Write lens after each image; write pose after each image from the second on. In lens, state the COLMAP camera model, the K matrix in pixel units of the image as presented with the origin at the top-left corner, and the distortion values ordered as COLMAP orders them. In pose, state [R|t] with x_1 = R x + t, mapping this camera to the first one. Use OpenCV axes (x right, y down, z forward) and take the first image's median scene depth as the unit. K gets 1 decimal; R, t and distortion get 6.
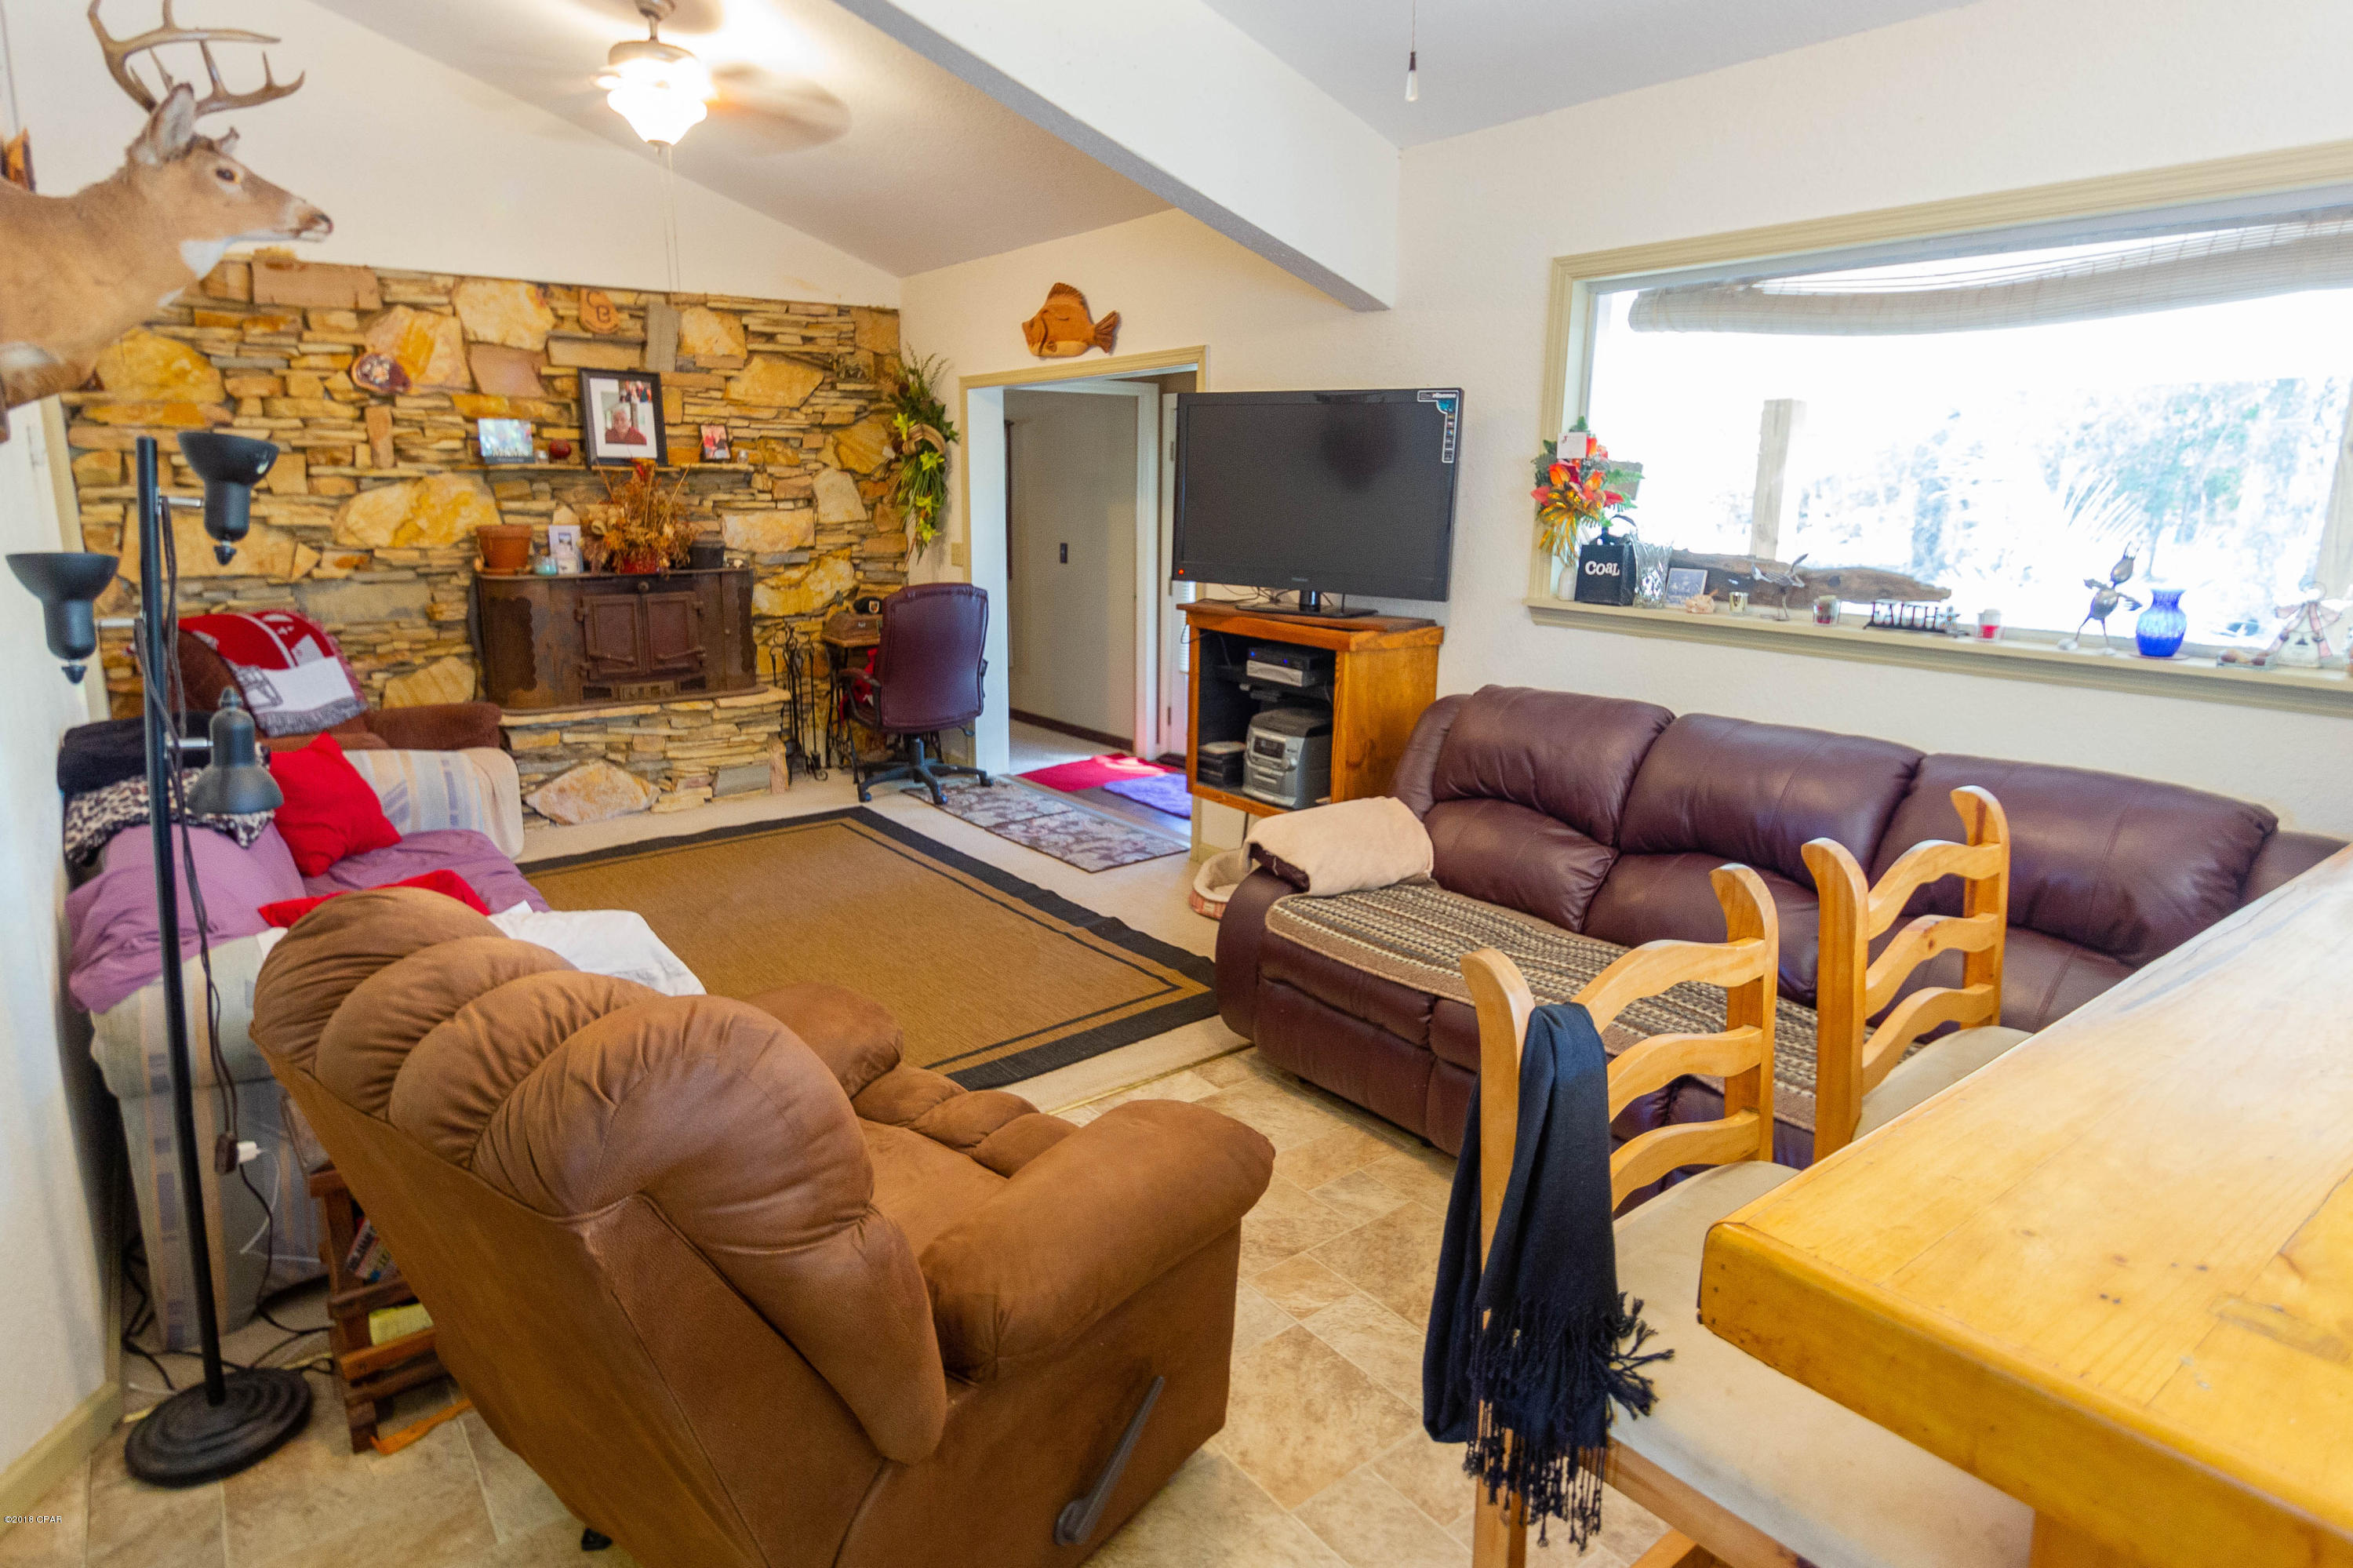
lens RADIAL K [[1373.9, 0, 1176.5], [0, 1373.9, 784.0], [0, 0, 1]] dist [-0.000461, 0.001146]
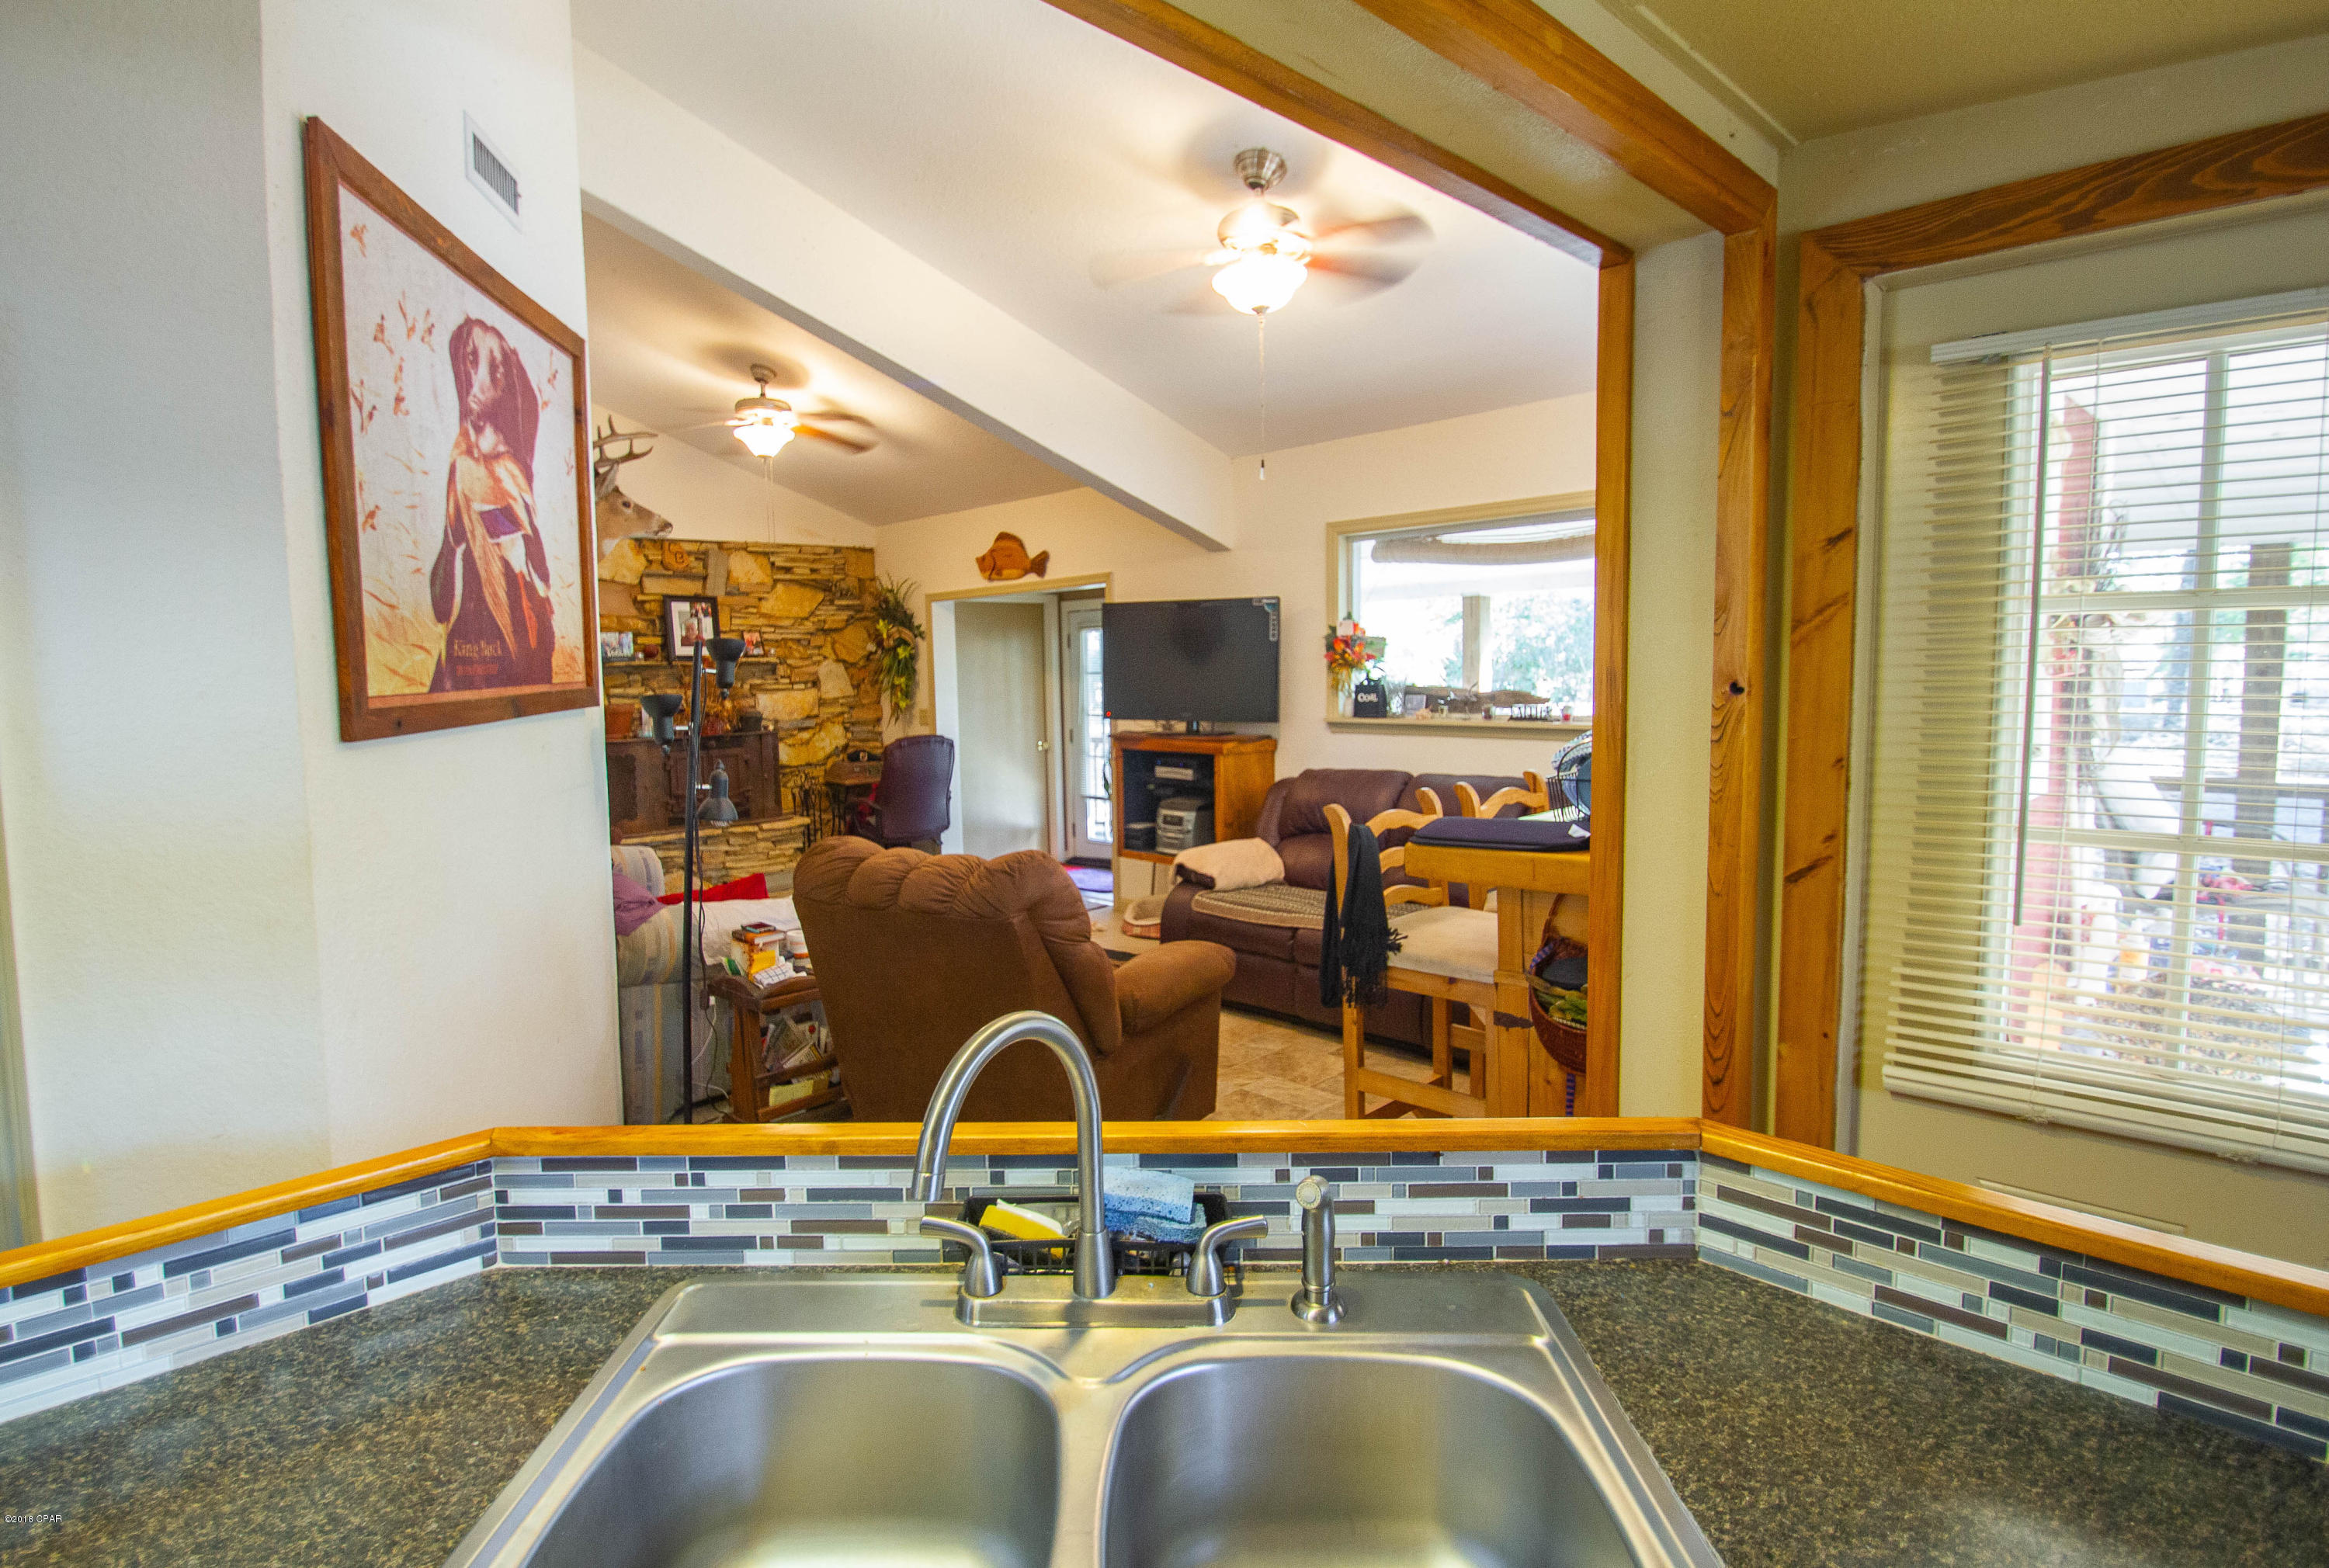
lens RADIAL K [[1281.6, 0, 1164.5], [0, 1281.6, 784.0], [0, 0, 1]] dist [-0.001227, -0.000163]
pose [[0.990318, -0.043805, 0.131722, -0.106686], [0.060333, 0.990417, -0.124232, 0.090992], [-0.125018, 0.130977, 0.983471, -0.358680]]
